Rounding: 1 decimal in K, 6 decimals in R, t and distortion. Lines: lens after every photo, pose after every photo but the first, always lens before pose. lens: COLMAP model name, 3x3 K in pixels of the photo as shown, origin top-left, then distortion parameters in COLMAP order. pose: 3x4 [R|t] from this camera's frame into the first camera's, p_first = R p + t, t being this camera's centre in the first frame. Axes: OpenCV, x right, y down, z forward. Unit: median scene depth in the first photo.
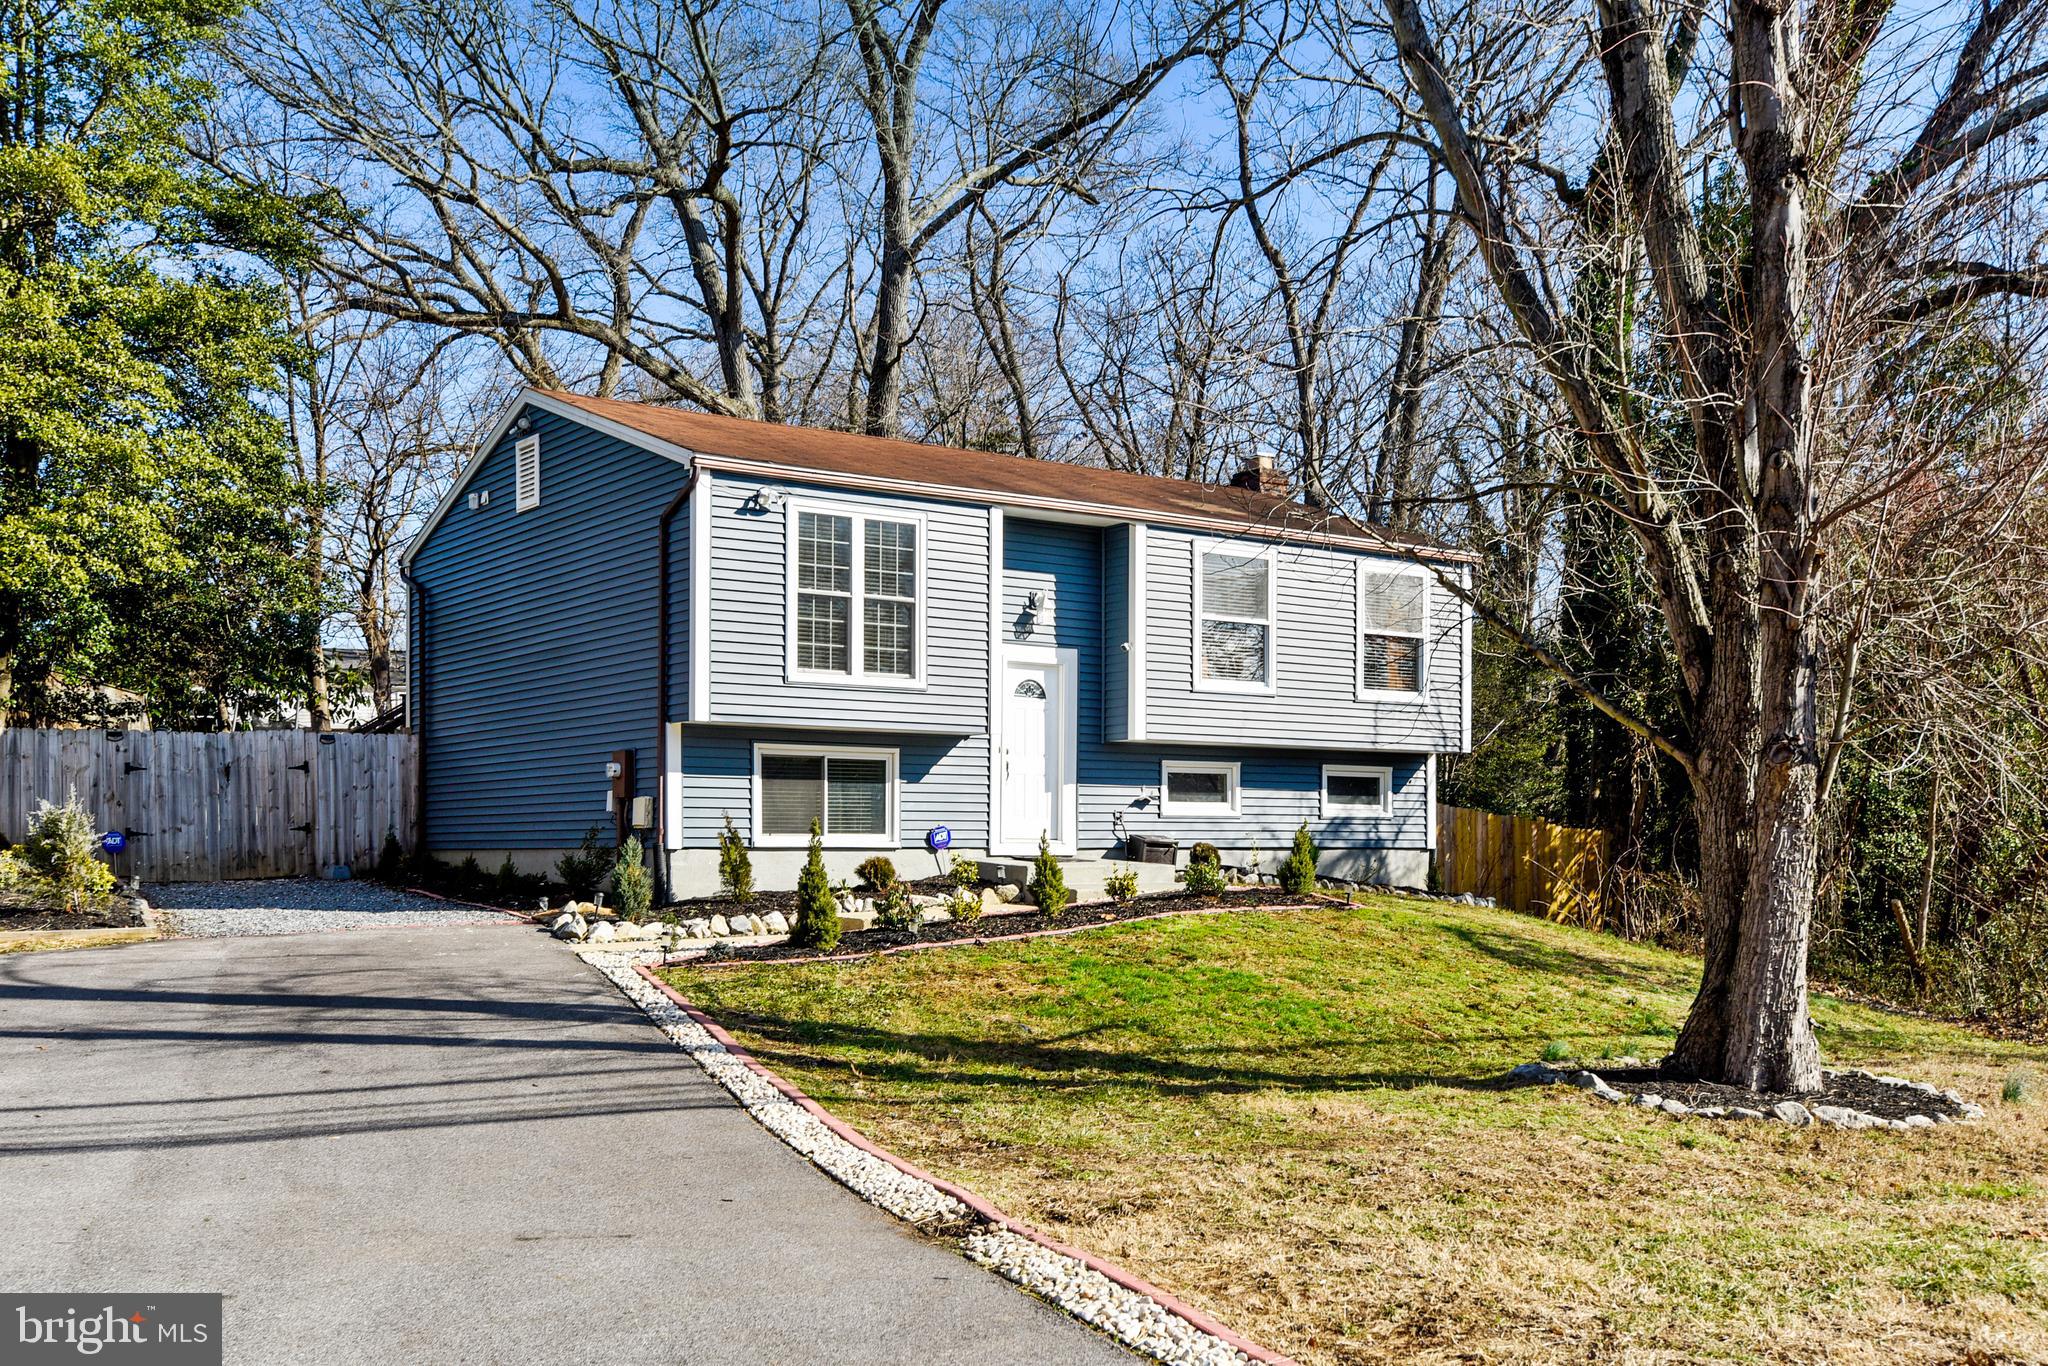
lens RADIAL K [[2149.0, 0, 1075.0], [0, 2149.0, 830.6], [0, 0, 1]] dist [0.063397, 0.013978]
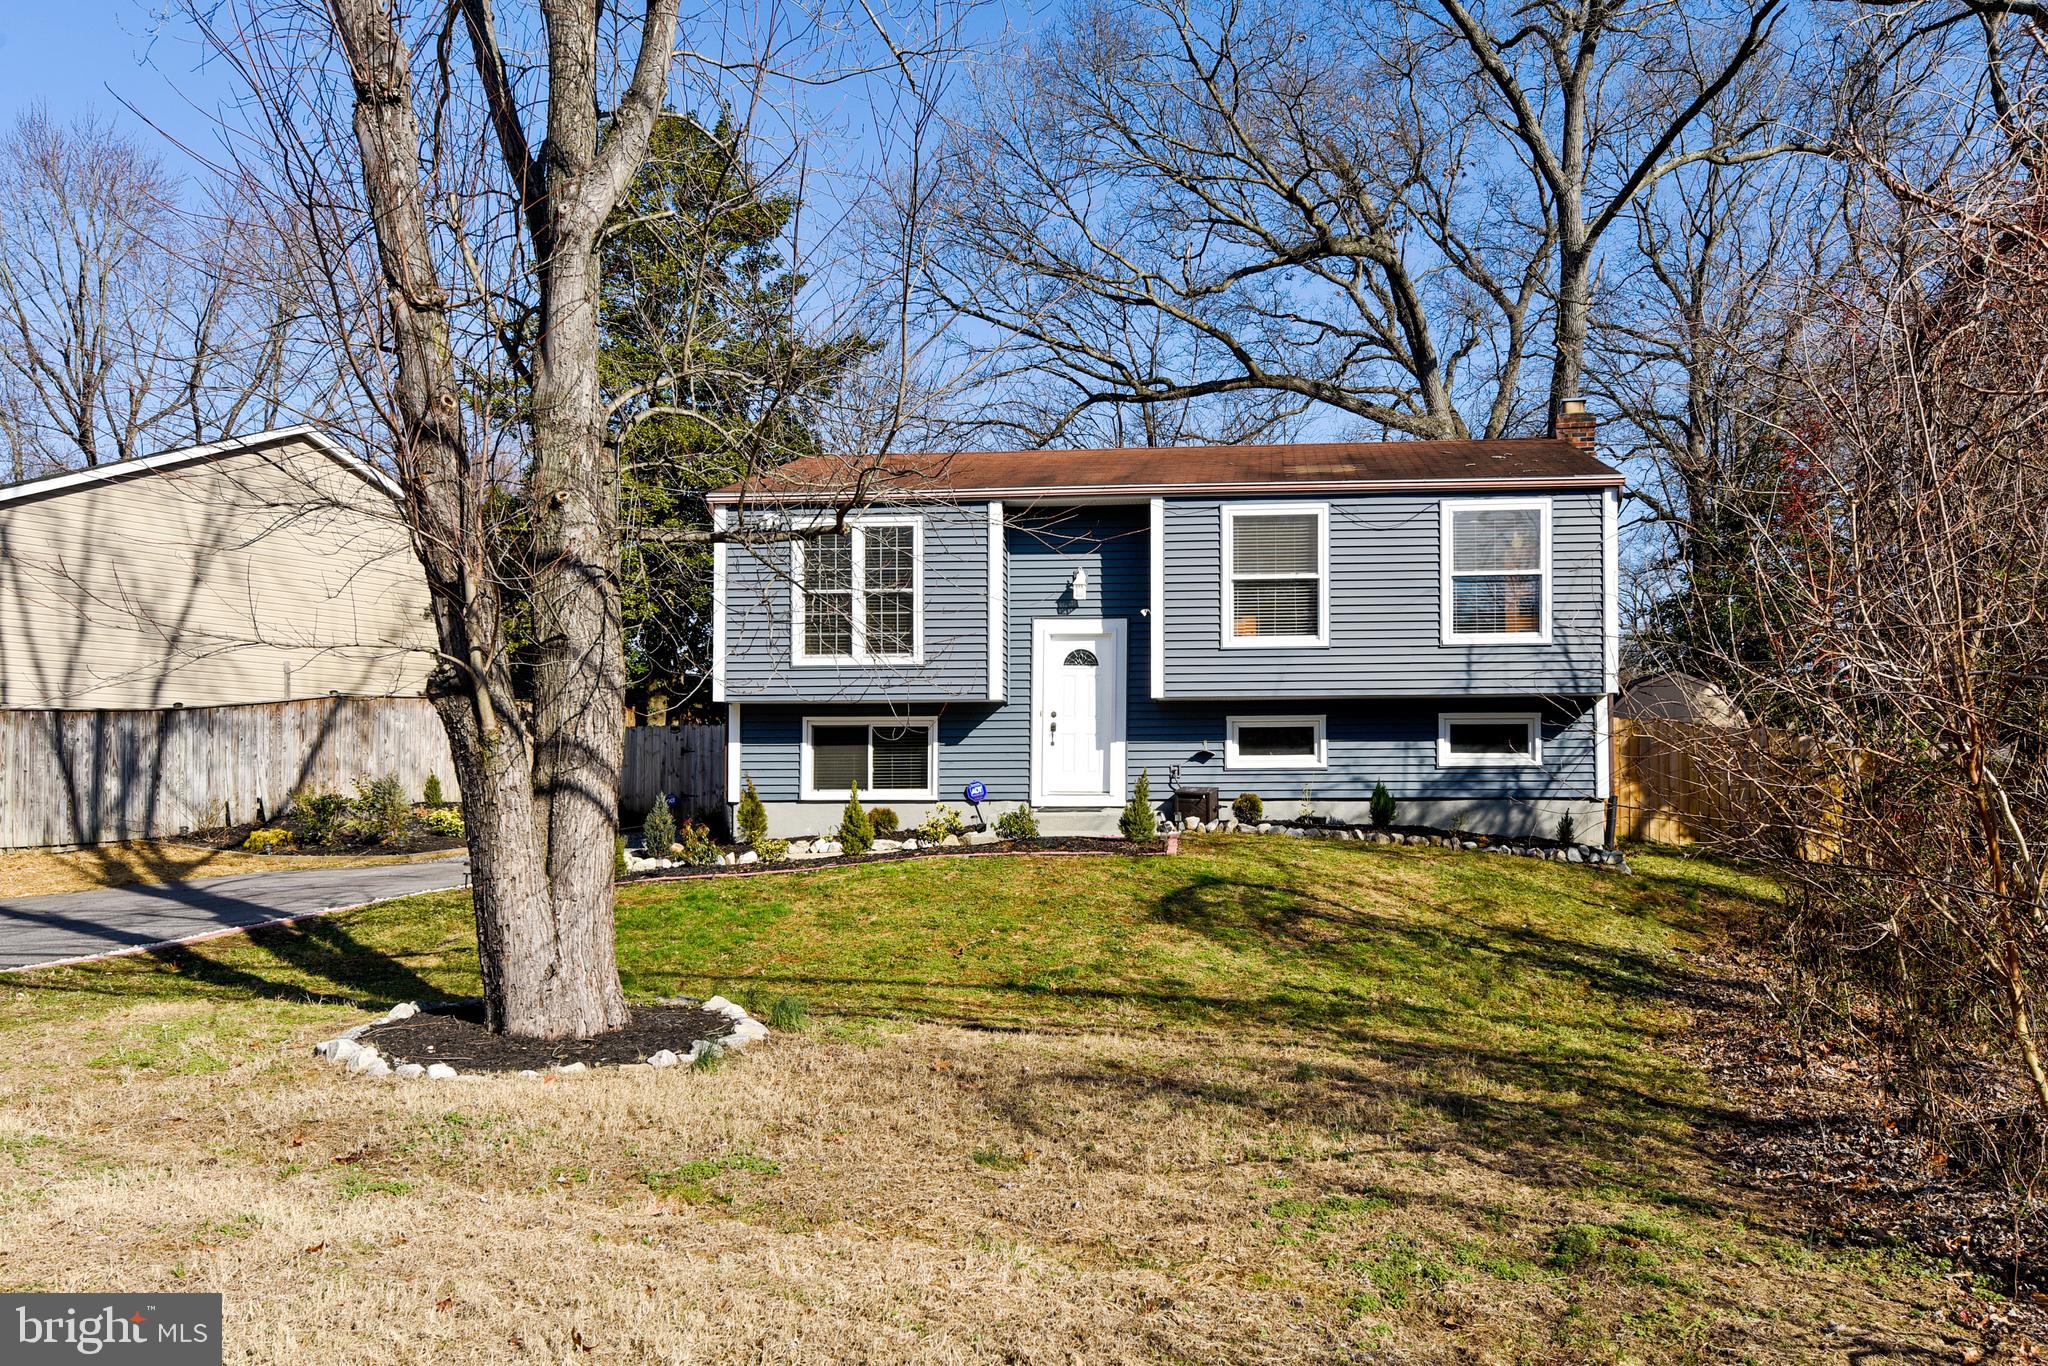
lens RADIAL K [[1790.5, 0, 1054.0], [0, 1790.5, 770.8], [0, 0, 1]] dist [0.045147, -0.015806]
pose [[0.726045, -0.020295, -0.687348, 0.656878], [0.009503, 0.999765, -0.019481, 0.011727], [0.687582, 0.007613, 0.726067, 0.343480]]
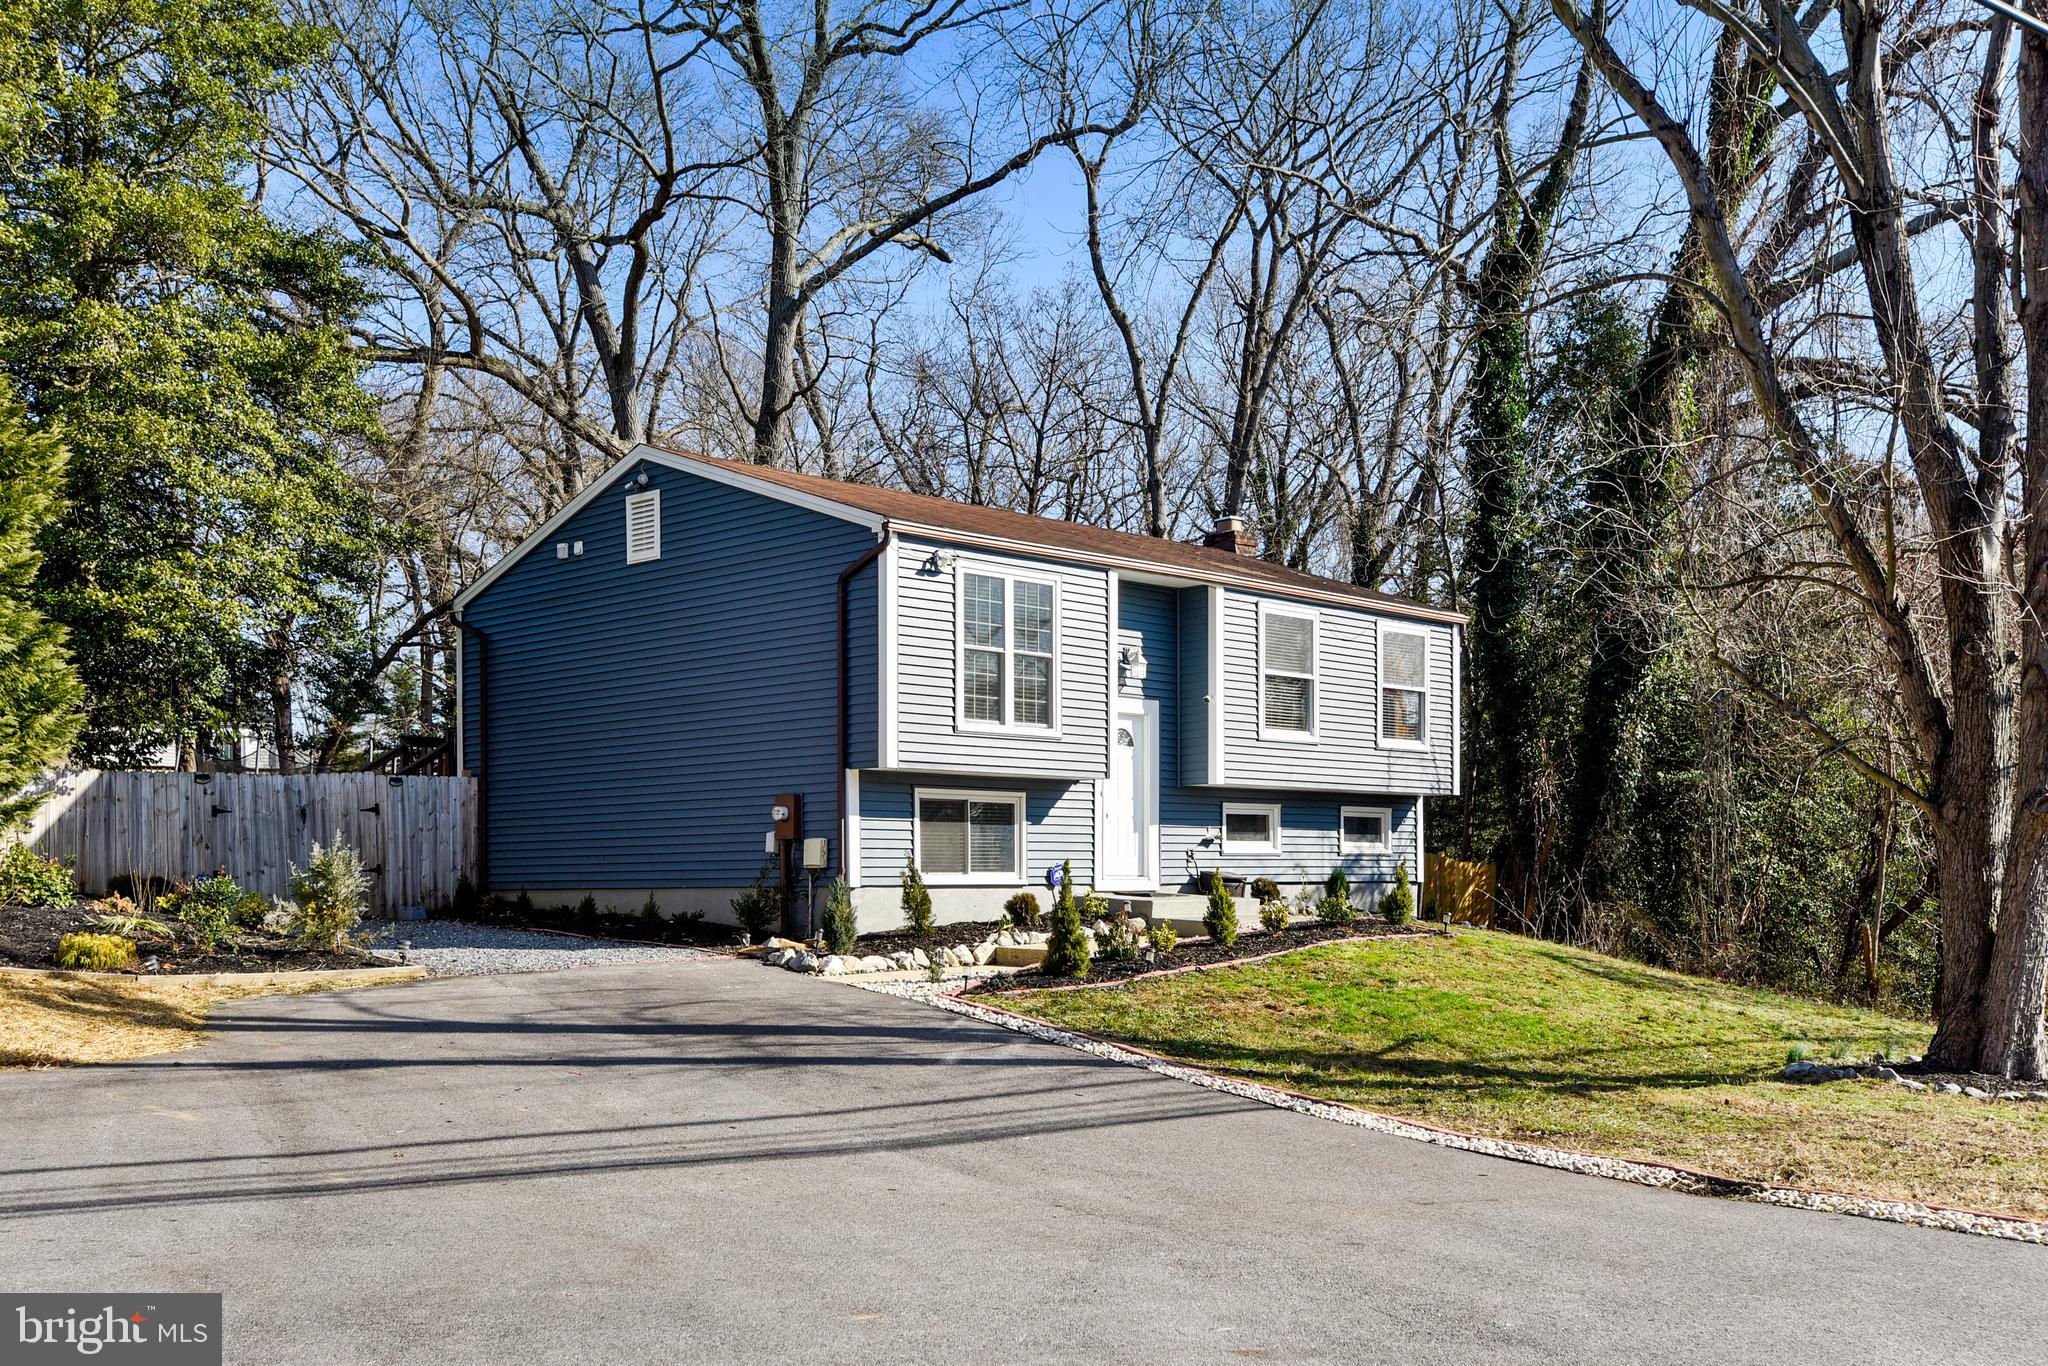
lens RADIAL K [[2128.8, 0, 1072.3], [0, 2128.8, 919.6], [0, 0, 1]] dist [0.055222, 0.017648]
pose [[0.983524, -0.009916, 0.180504, -0.260471], [0.005195, 0.999632, 0.026608, -0.002906], [-0.180702, -0.025232, 0.983214, -0.058681]]
